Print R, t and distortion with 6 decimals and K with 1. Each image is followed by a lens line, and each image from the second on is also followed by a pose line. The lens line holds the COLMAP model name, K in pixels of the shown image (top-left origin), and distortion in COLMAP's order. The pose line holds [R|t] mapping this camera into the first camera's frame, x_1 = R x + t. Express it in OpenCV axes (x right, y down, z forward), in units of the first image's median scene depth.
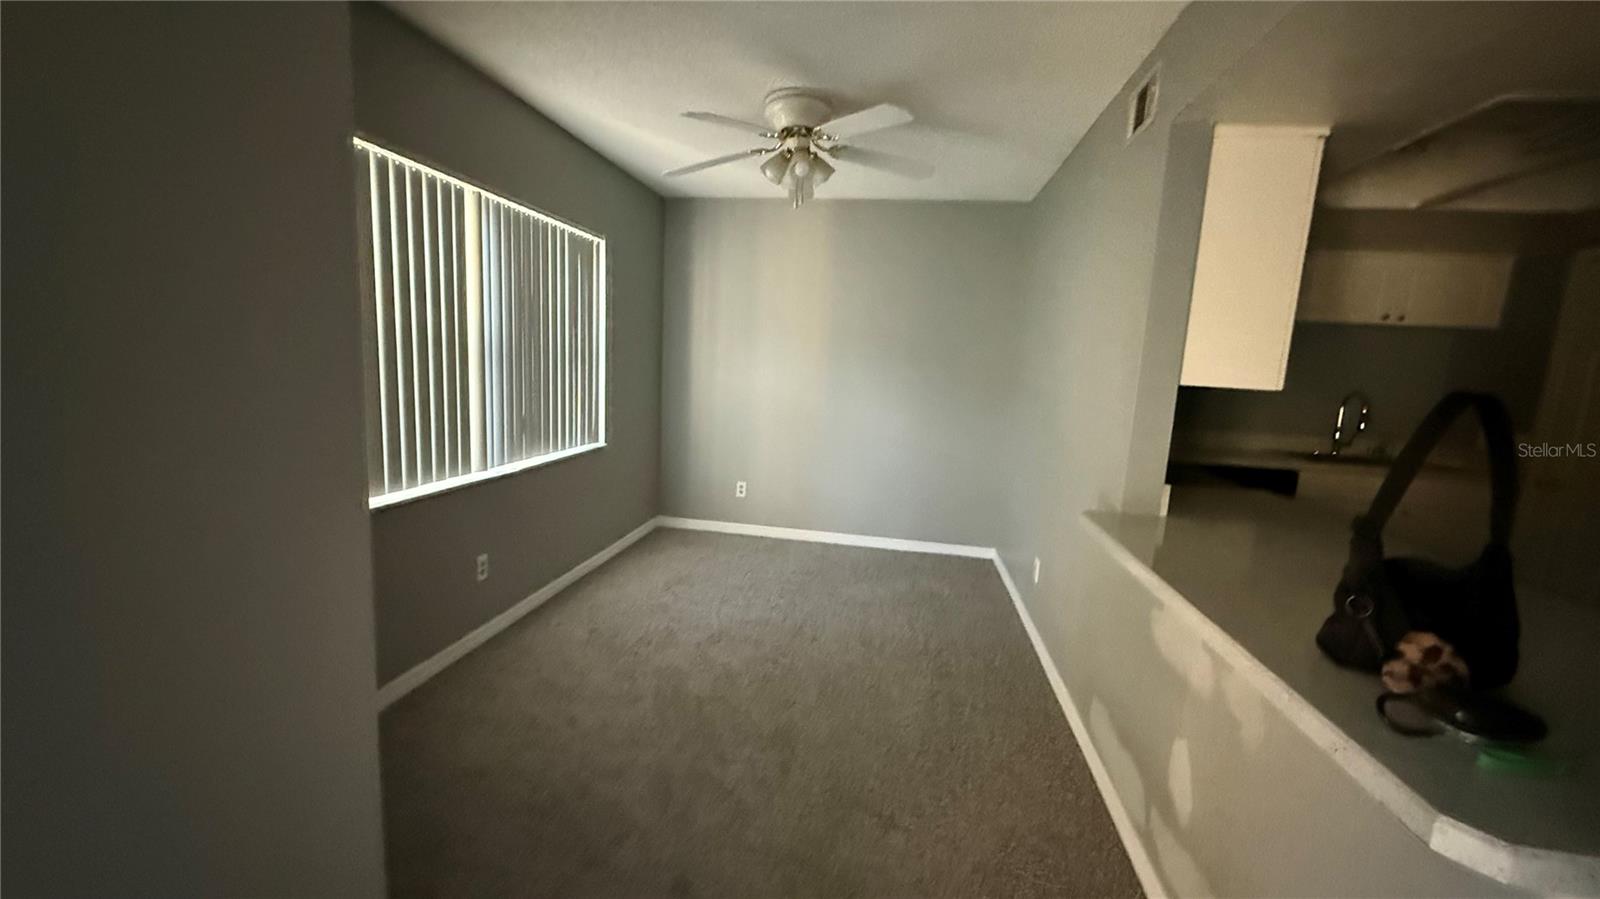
lens RADIAL K [[635.1, 0, 791.8], [0, 635.1, 452.2], [0, 0, 1]] dist [0.003070, -0.000150]
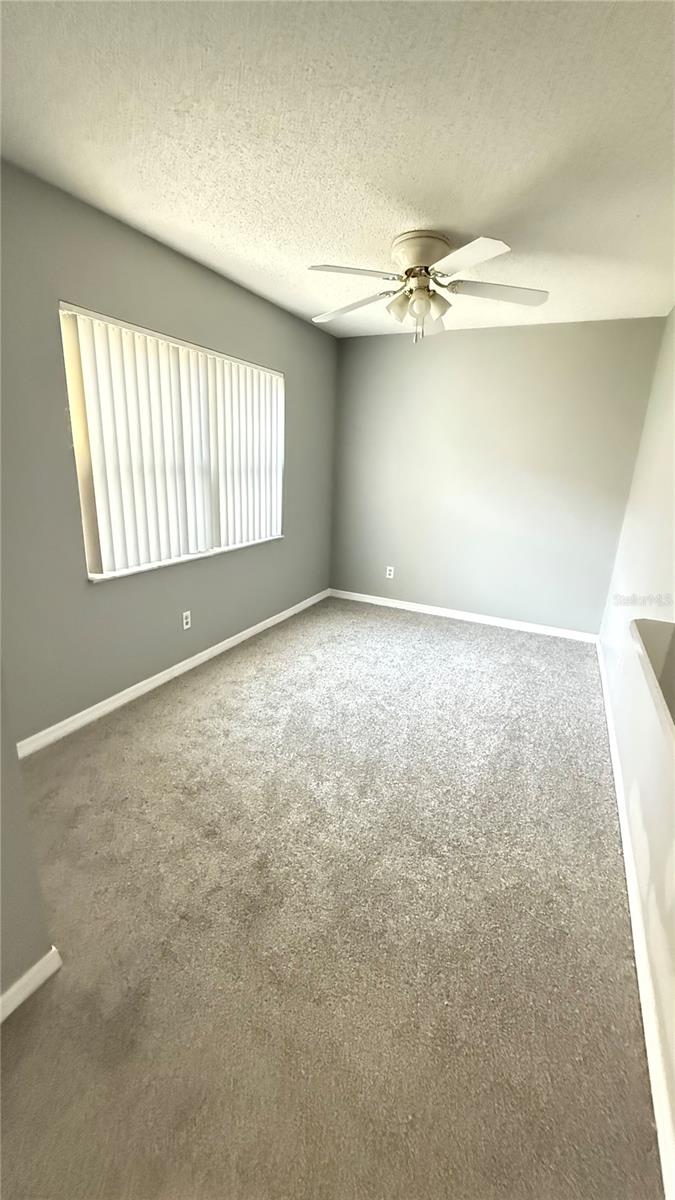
lens RADIAL K [[476.4, 0, 342.0], [0, 476.4, 595.2], [0, 0, 1]] dist [0.003070, -0.000150]
pose [[0.962179, 0.065621, -0.264397, 0.143206], [-0.032978, 0.991474, 0.126062, -0.024907], [0.270415, -0.112575, 0.956139, 0.064391]]
